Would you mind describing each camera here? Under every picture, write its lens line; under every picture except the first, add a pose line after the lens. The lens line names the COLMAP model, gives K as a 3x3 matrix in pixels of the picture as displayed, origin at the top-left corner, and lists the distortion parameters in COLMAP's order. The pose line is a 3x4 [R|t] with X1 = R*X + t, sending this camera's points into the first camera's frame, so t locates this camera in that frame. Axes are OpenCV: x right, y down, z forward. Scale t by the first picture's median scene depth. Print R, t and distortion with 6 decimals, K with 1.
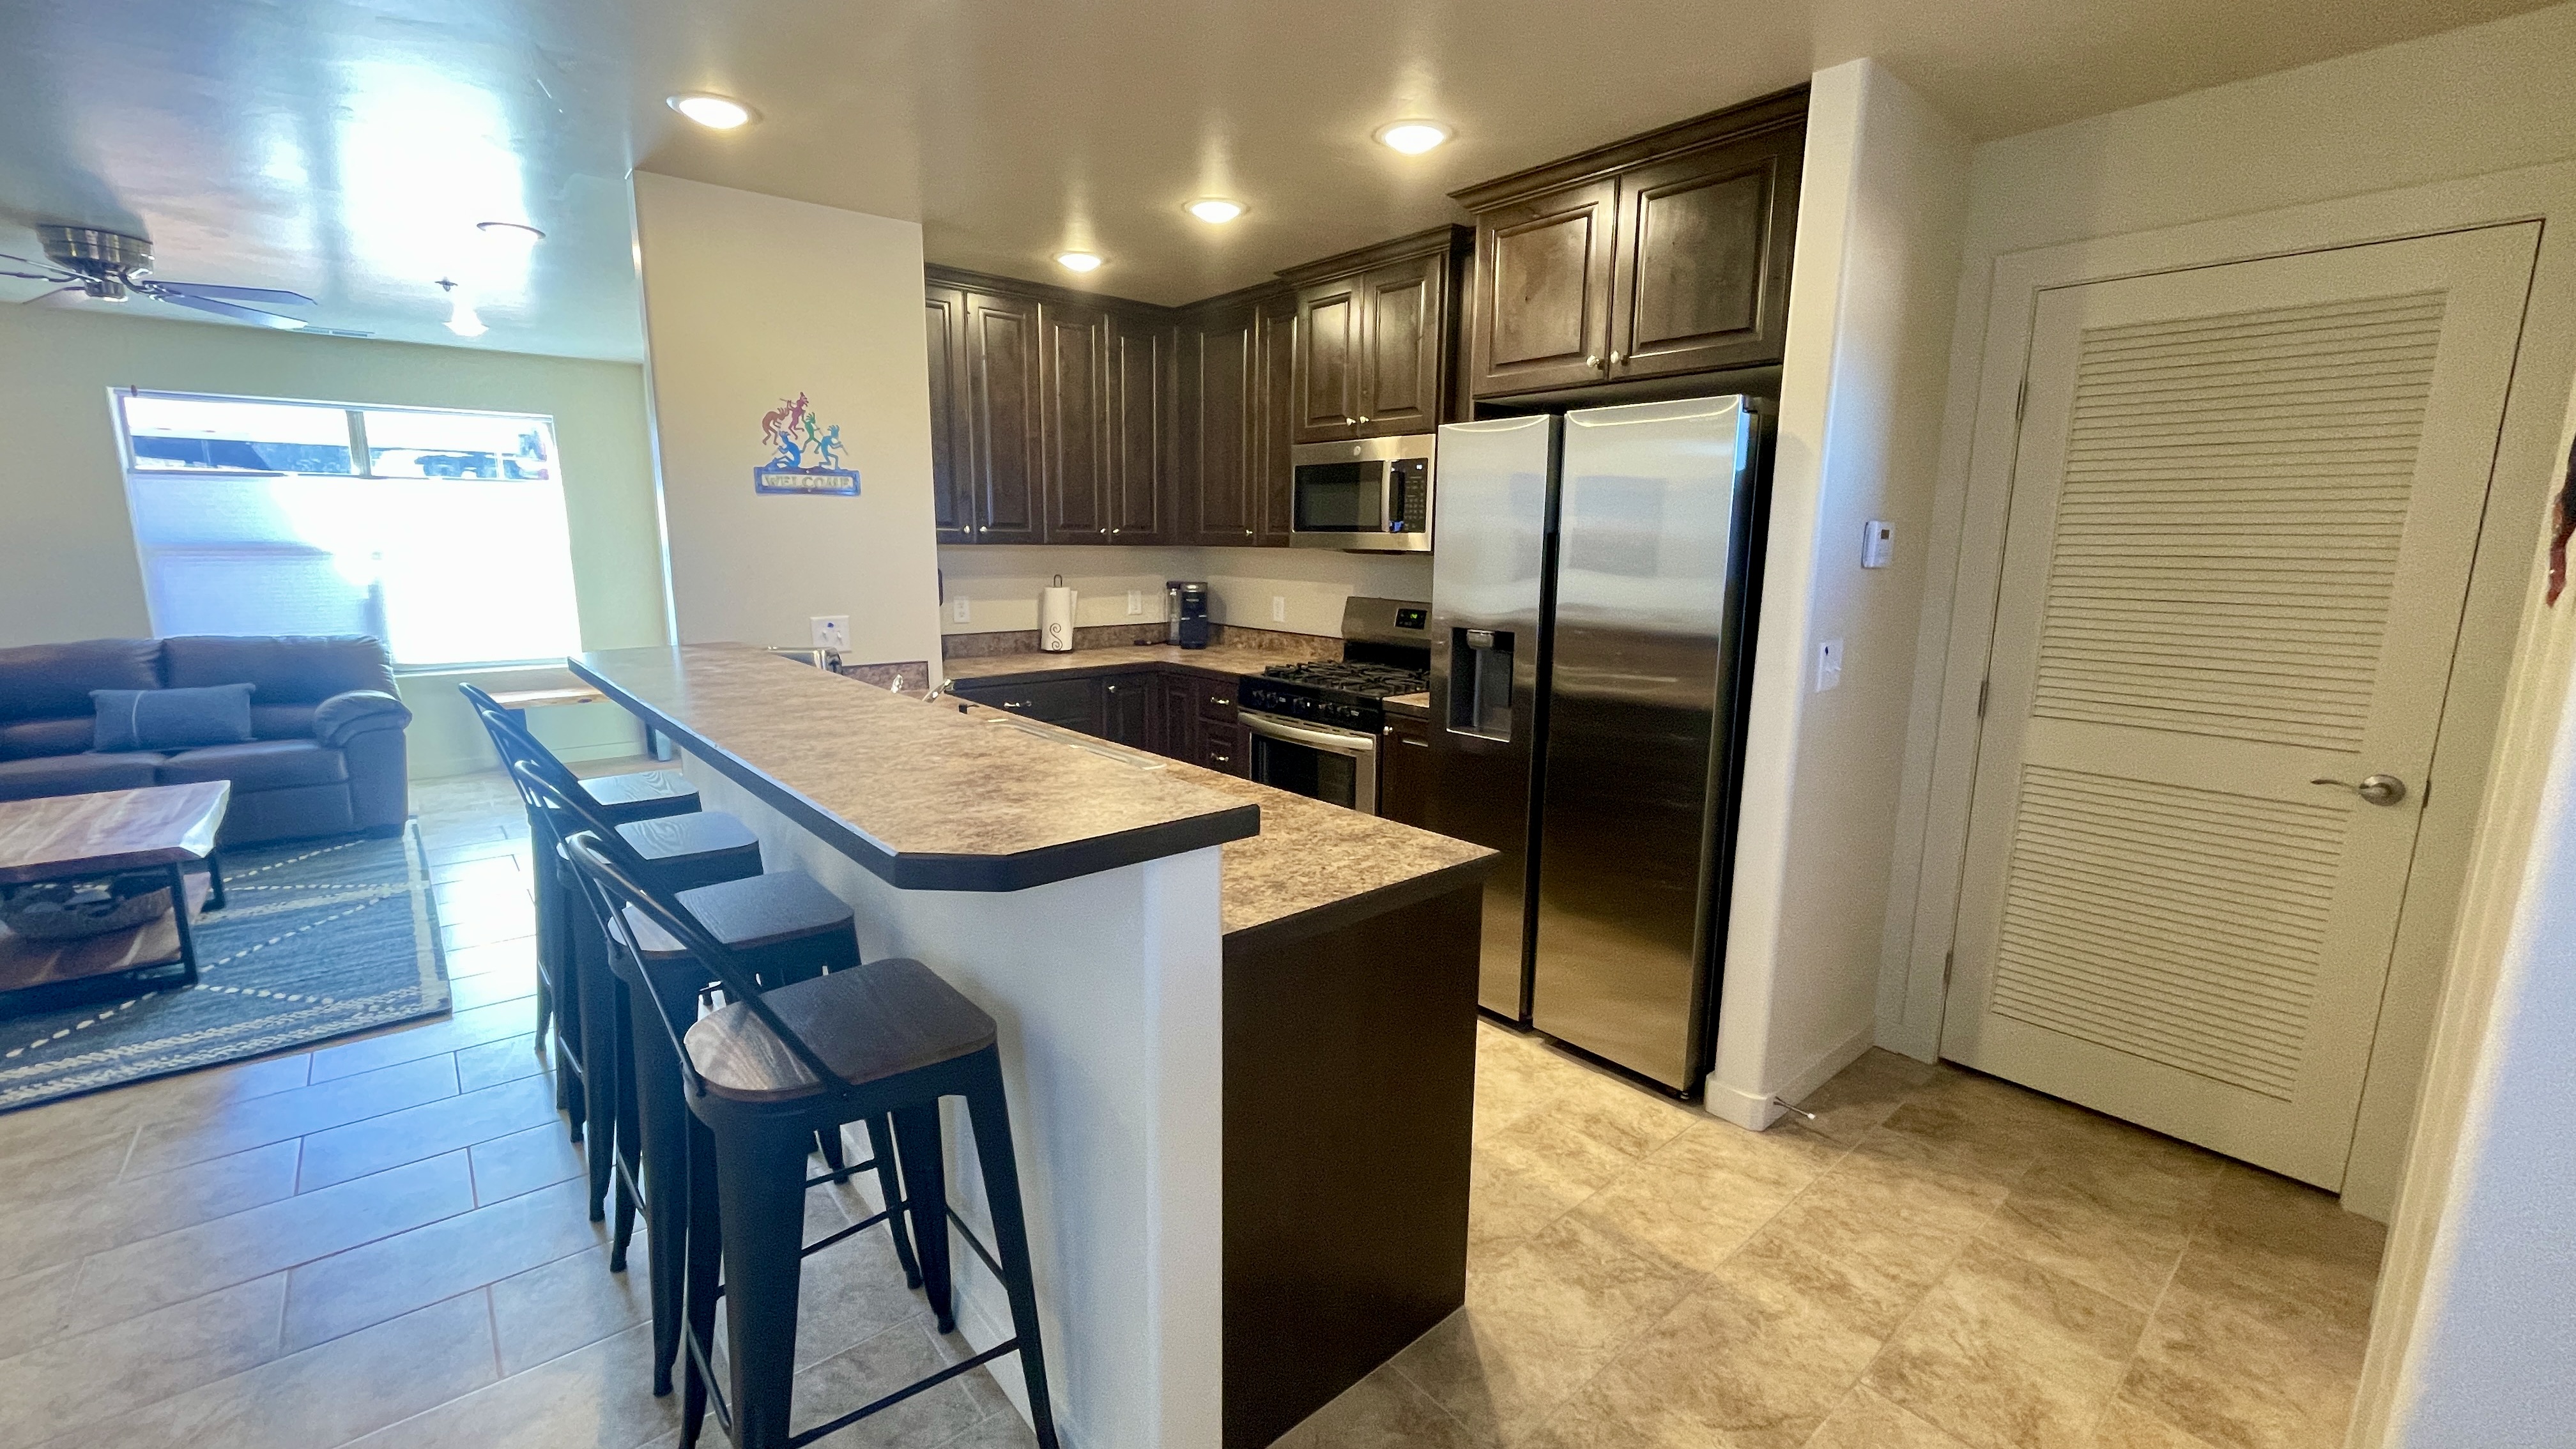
lens RADIAL K [[1052.7, 0, 1284.1], [0, 1052.7, 729.1], [0, 0, 1]] dist [-0.001347, 0.001205]
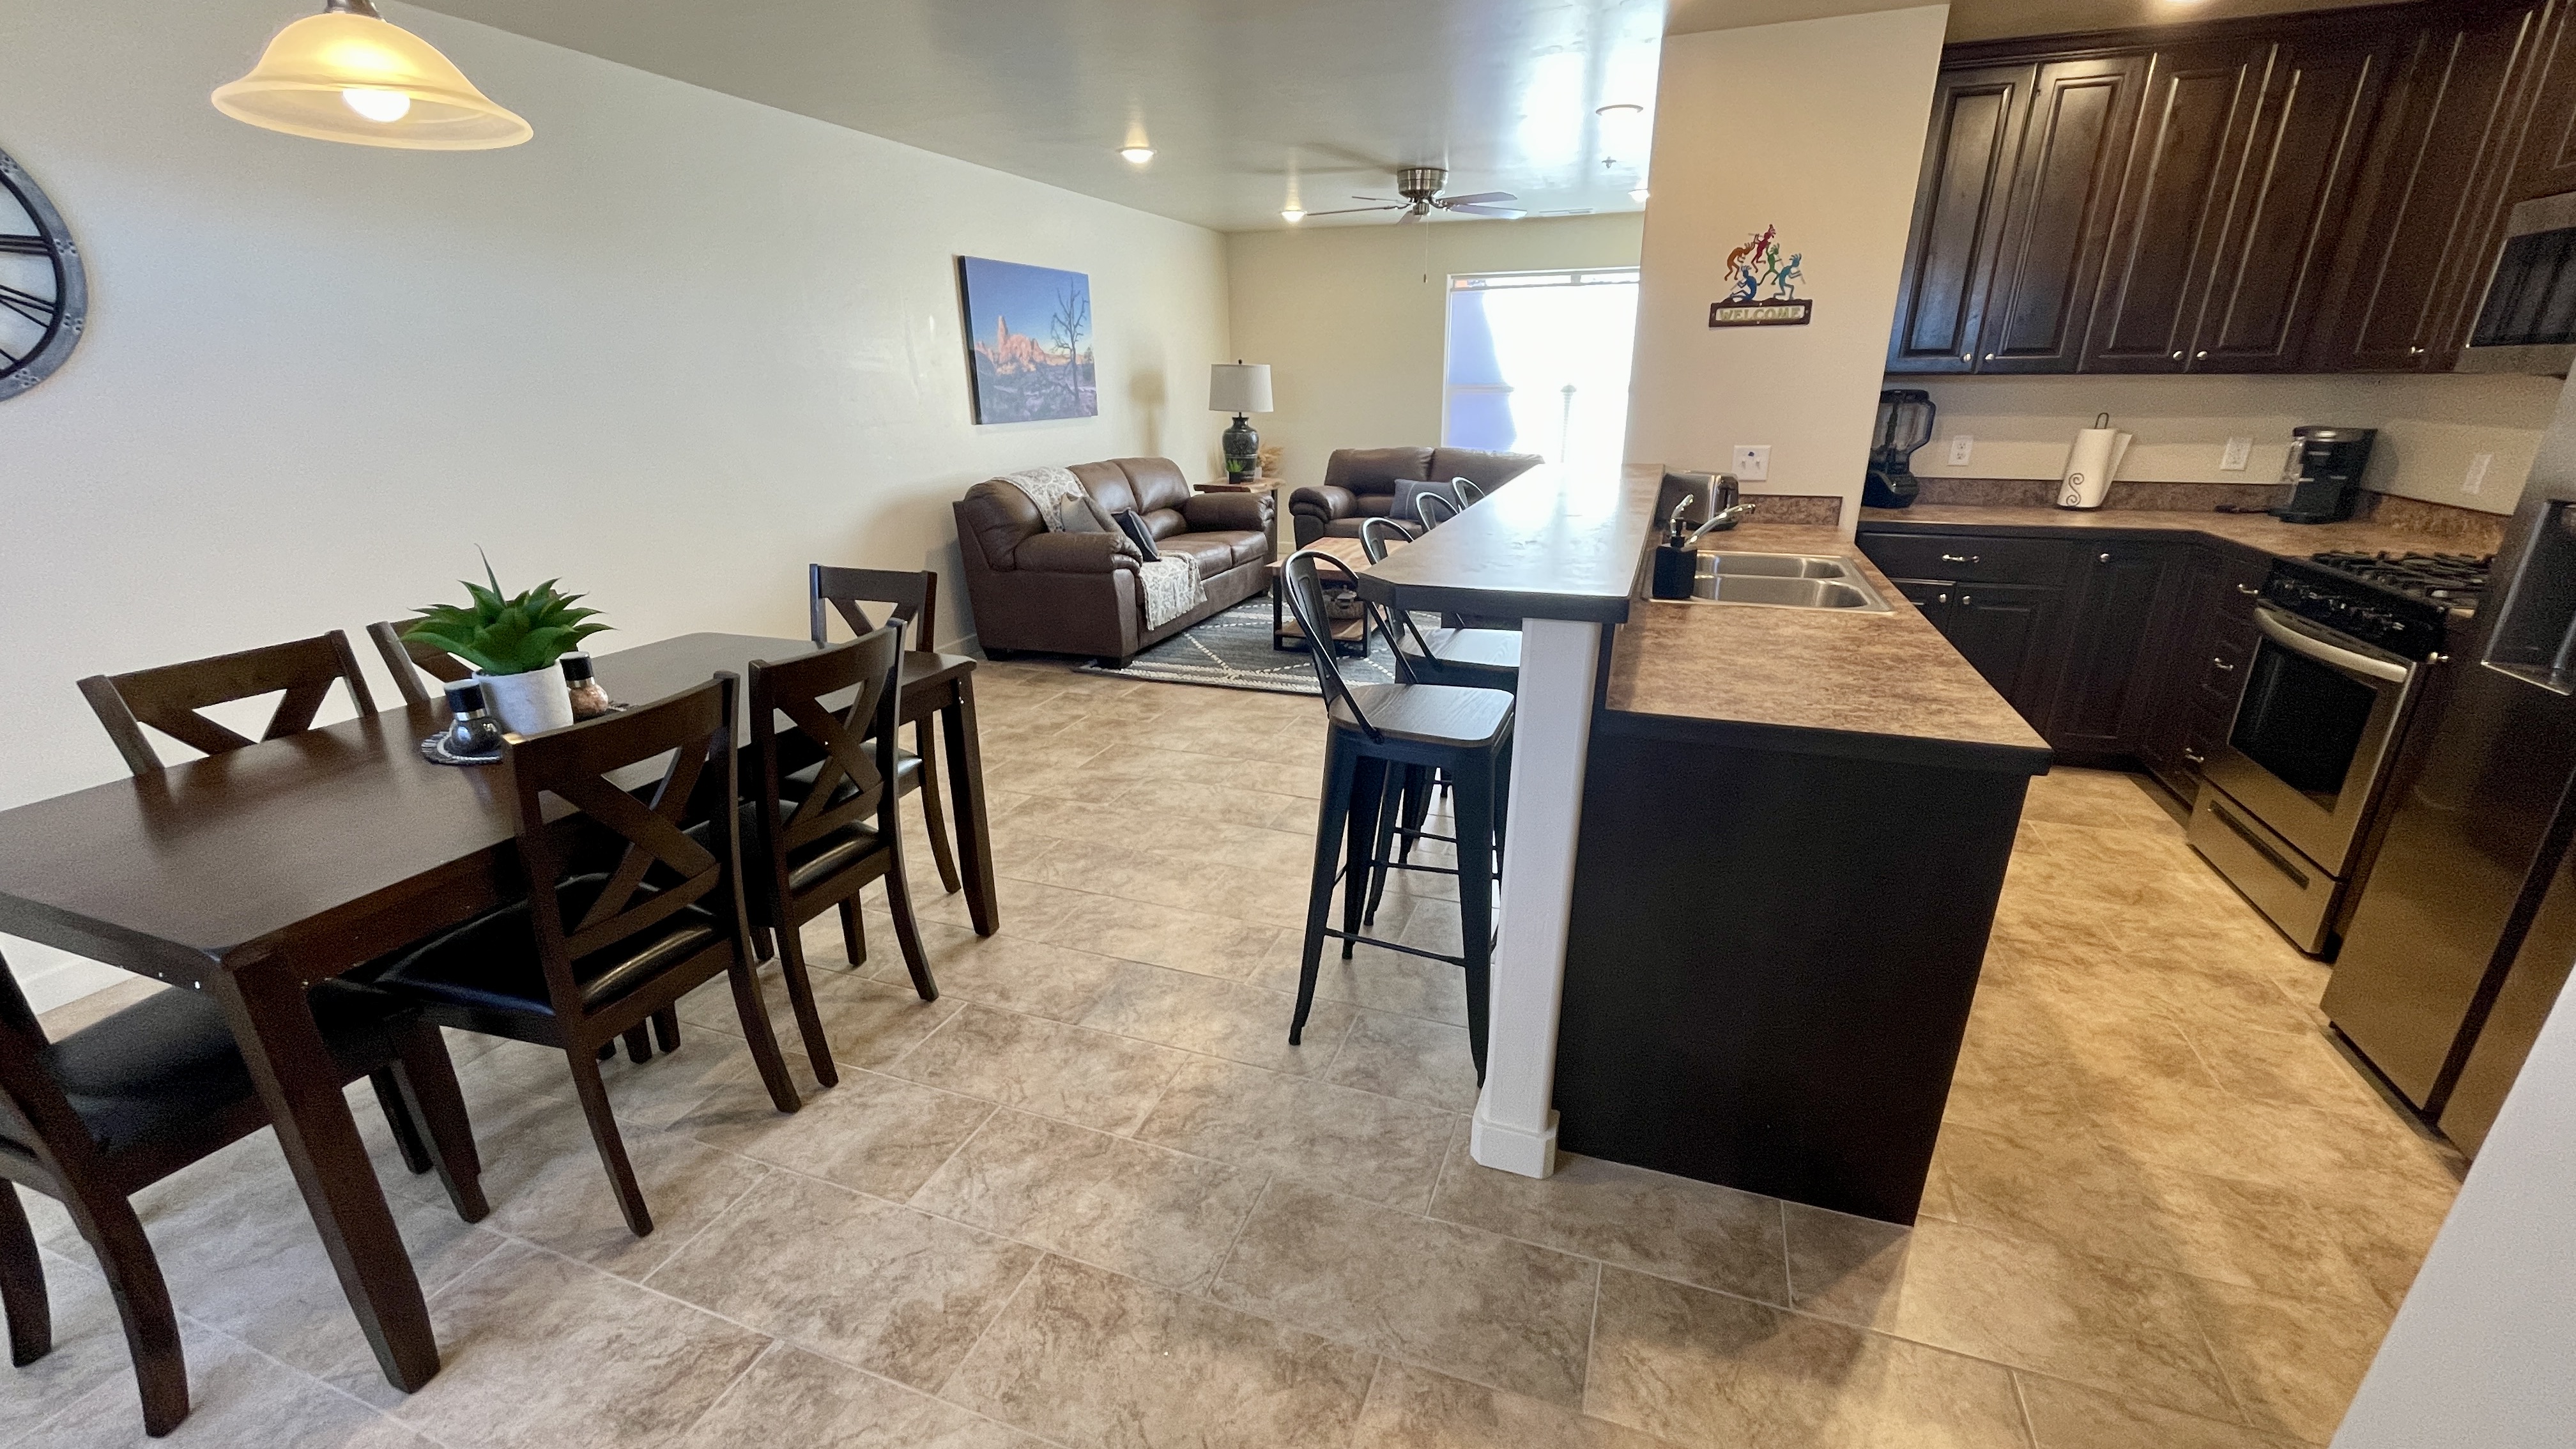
lens RADIAL K [[1052.7, 0, 1274.0], [0, 1052.7, 771.8], [0, 0, 1]] dist [-0.001347, 0.001205]
pose [[0.481046, 0.296380, -0.825078, 0.320216], [-0.146108, 0.955064, 0.257888, 0.005527], [0.864435, -0.003506, 0.502733, 0.032916]]
